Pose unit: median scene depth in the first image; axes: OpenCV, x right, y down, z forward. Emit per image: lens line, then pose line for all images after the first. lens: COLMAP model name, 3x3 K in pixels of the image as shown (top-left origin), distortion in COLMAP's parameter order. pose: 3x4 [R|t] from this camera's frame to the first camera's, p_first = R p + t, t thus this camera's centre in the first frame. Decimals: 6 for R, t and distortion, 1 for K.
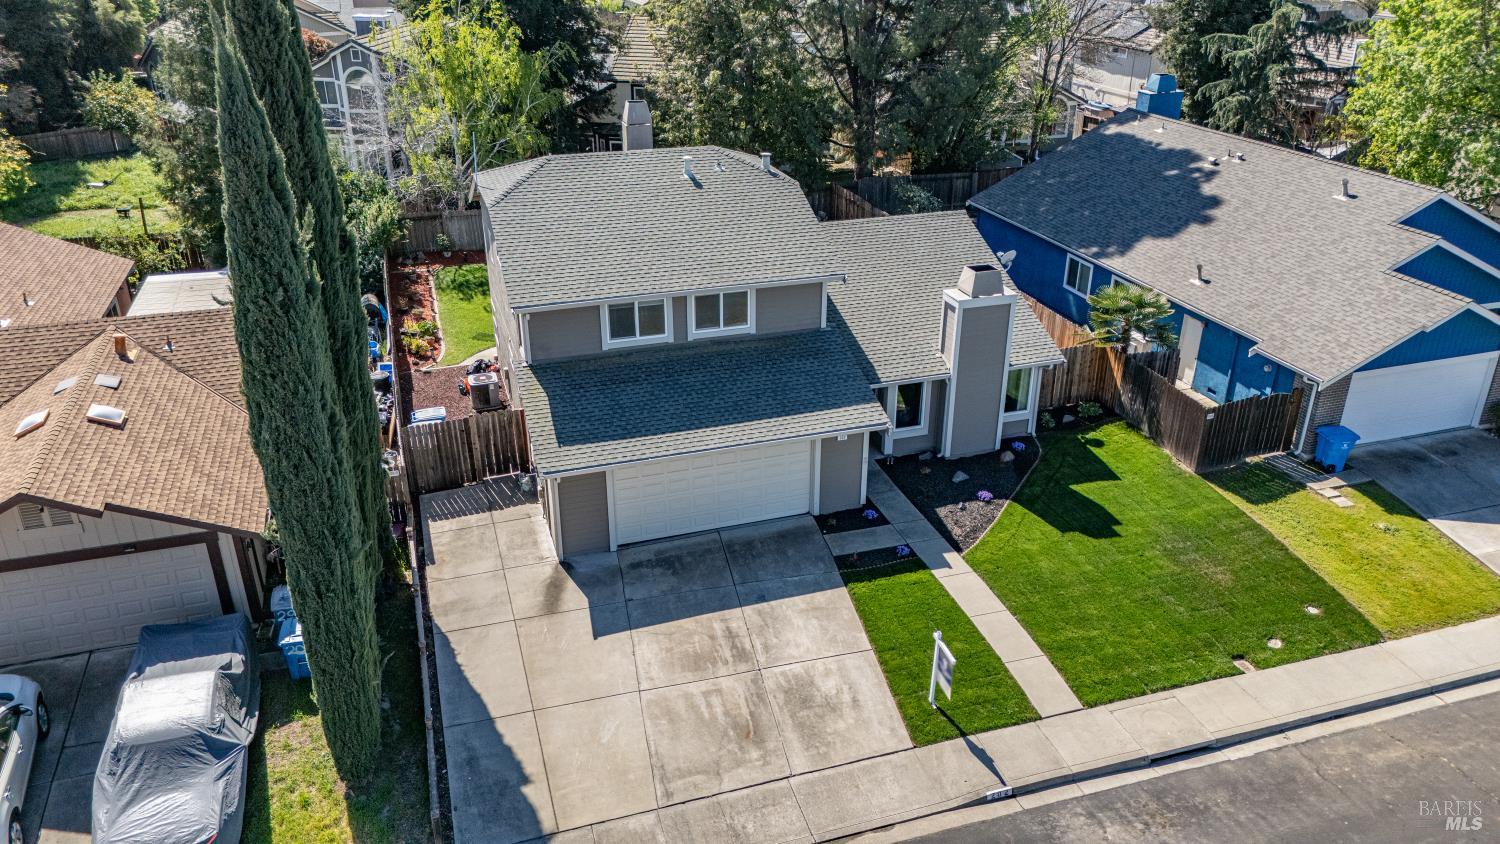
lens RADIAL K [[1100.2, 0, 750.0], [0, 1100.2, 422.0], [0, 0, 1]] dist [0.089481, -0.098253]
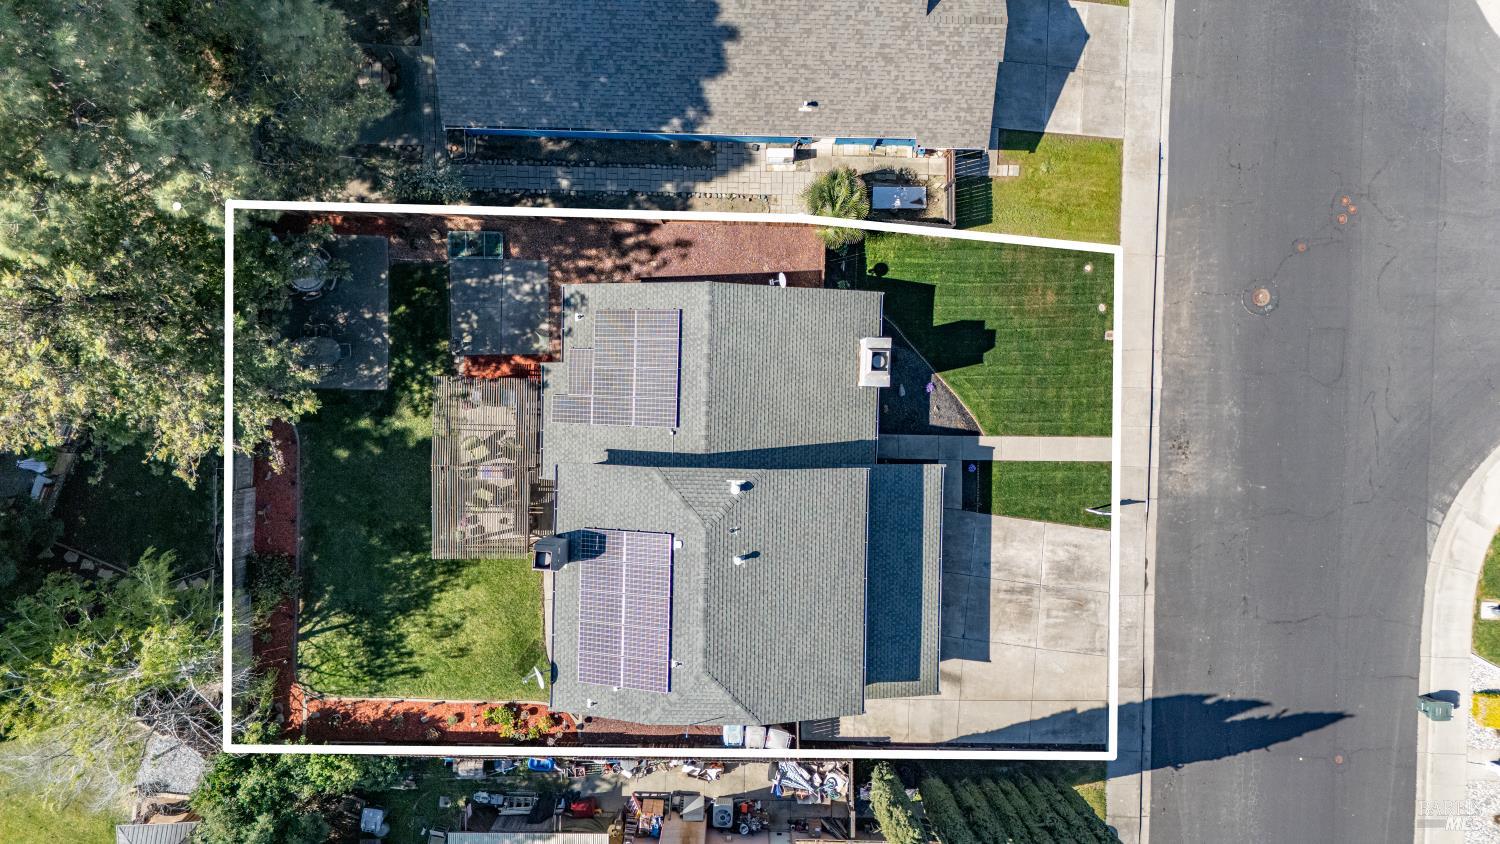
lens RADIAL K [[1100.2, 0, 750.0], [0, 1100.2, 422.0], [0, 0, 1]] dist [0.089481, -0.098253]
pose [[0.326786, -0.944900, -0.019388, 0.120761], [0.398967, 0.119325, 0.909168, -1.433335], [-0.856759, -0.304838, 0.415977, 0.585926]]
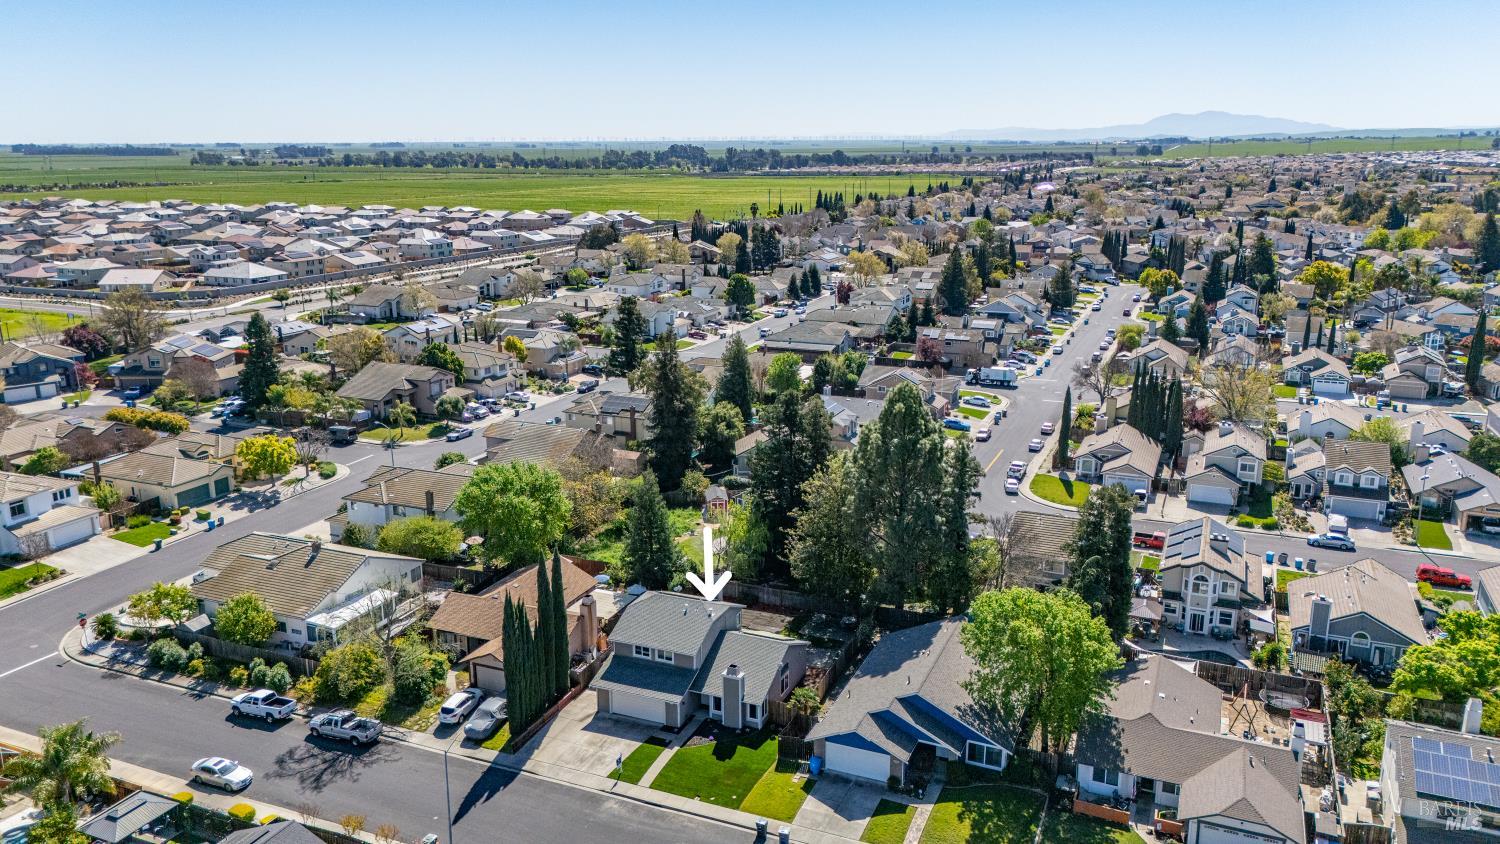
lens RADIAL K [[1100.2, 0, 750.0], [0, 1100.2, 422.0], [0, 0, 1]] dist [0.089481, -0.098253]
pose [[0.749345, 0.156977, -0.643305, 2.236982], [-0.276320, 0.956997, -0.088344, -0.559051], [0.601772, 0.243958, 0.760496, -1.585948]]
